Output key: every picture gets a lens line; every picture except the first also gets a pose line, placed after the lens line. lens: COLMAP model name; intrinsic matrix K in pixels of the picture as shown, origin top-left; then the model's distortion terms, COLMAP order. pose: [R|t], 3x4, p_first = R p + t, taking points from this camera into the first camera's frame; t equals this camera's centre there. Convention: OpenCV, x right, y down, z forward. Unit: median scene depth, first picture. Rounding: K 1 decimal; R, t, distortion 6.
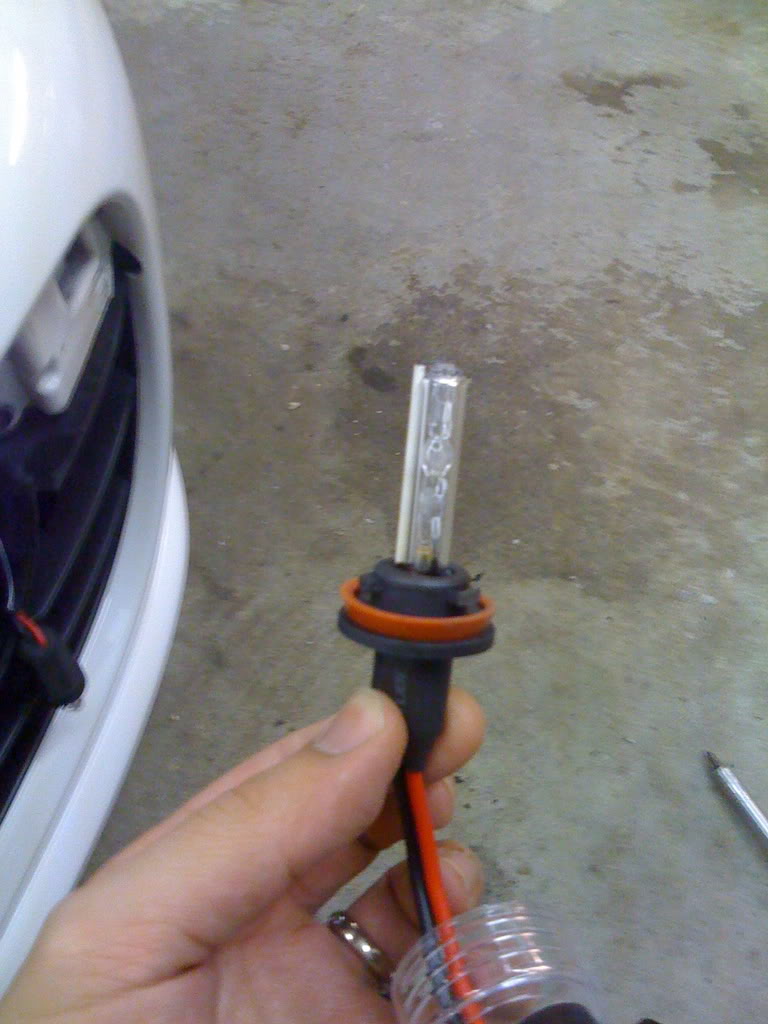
lens RADIAL K [[1127.8, 0, 388.0], [0, 1127.8, 499.1], [0, 0, 1]] dist [0.058334, -0.348409]
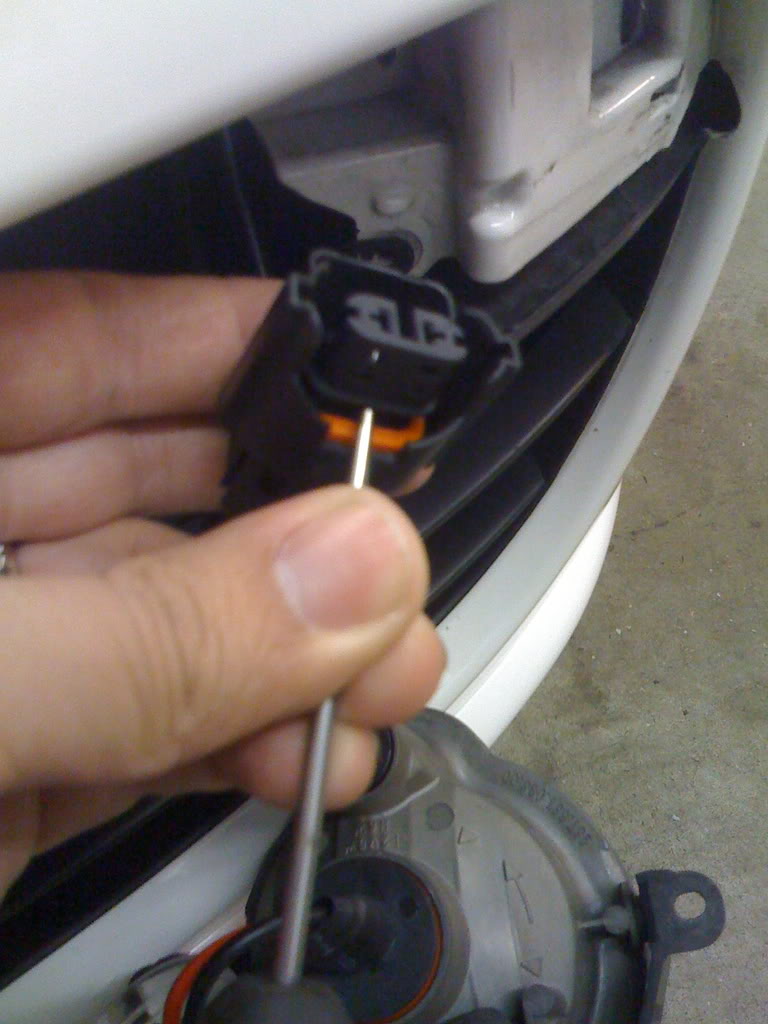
lens RADIAL K [[1127.8, 0, 388.0], [0, 1127.8, 499.1], [0, 0, 1]] dist [0.058334, -0.348409]
pose [[0.844773, 0.406254, -0.348305, -0.054026], [-0.426401, 0.904301, 0.020567, 0.010606], [0.323328, 0.131143, 0.937156, 0.253692]]
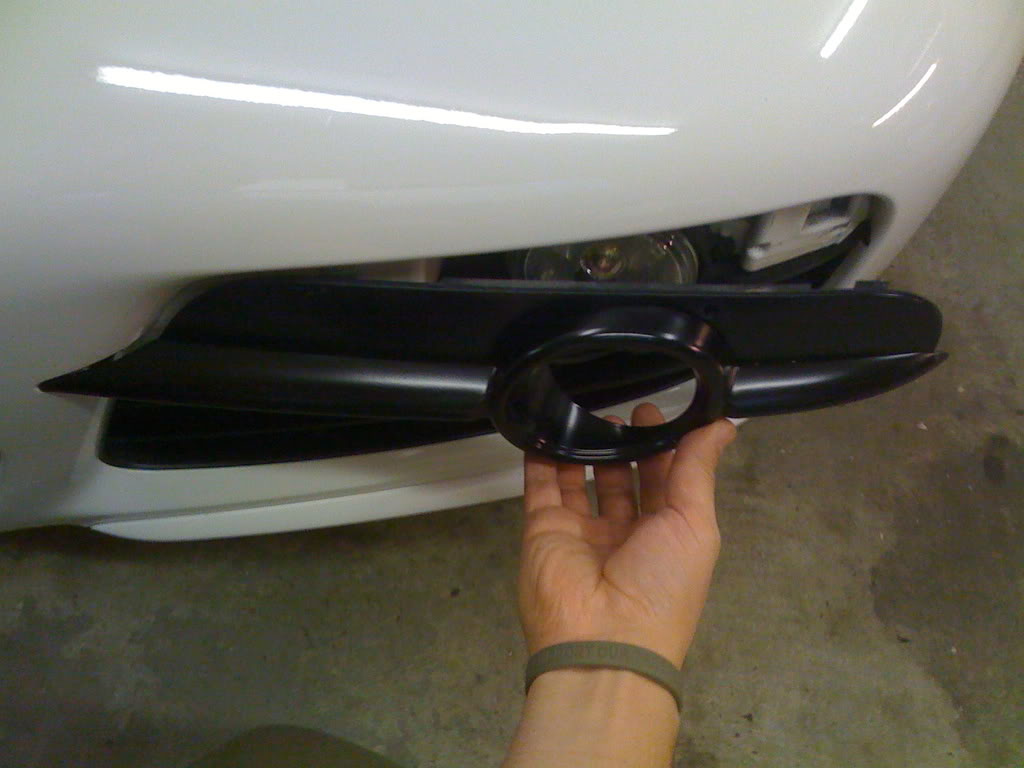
lens RADIAL K [[1088.8, 0, 515.4], [0, 1088.8, 361.4], [0, 0, 1]] dist [0.064233, -0.362167]
pose [[0.551612, 0.726315, -0.410111, 0.106461], [-0.737467, 0.654400, 0.167040, -0.007927], [0.389701, 0.210302, 0.896608, -0.184443]]
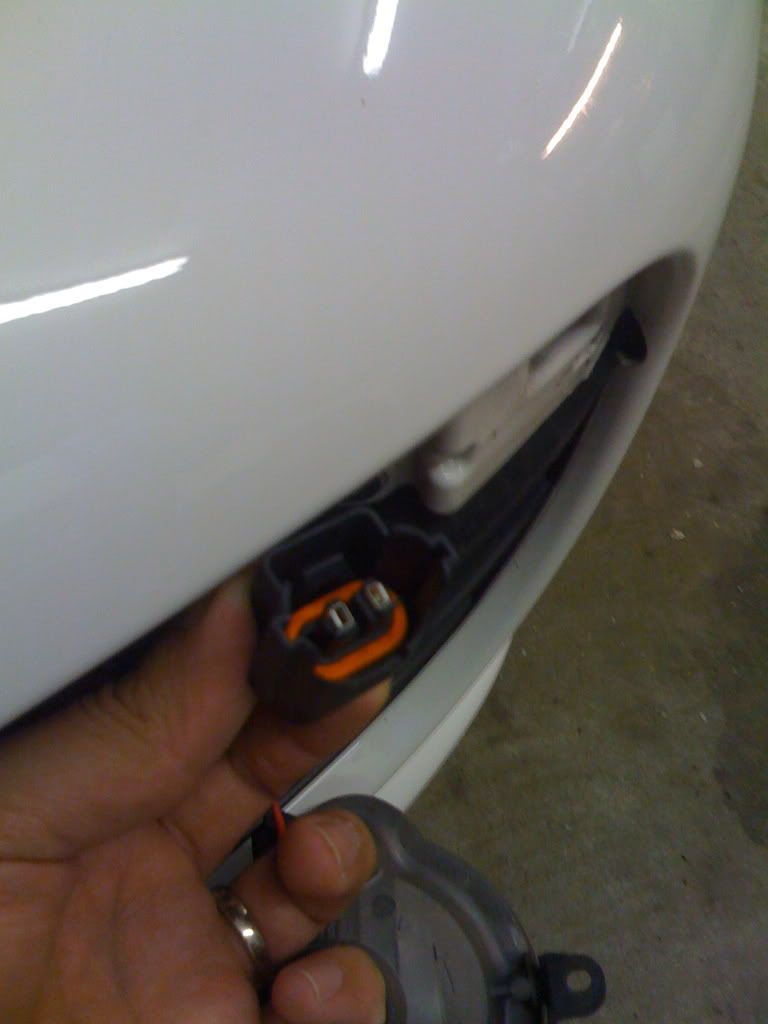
lens RADIAL K [[1125.8, 0, 384.0], [0, 1125.8, 512.0], [0, 0, 1]] dist [-0.004649, 0.005446]
pose [[0.857256, 0.450098, -0.250046, -0.078253], [-0.452854, 0.890191, 0.049836, -0.047852], [0.245020, 0.070512, 0.966951, 0.180768]]
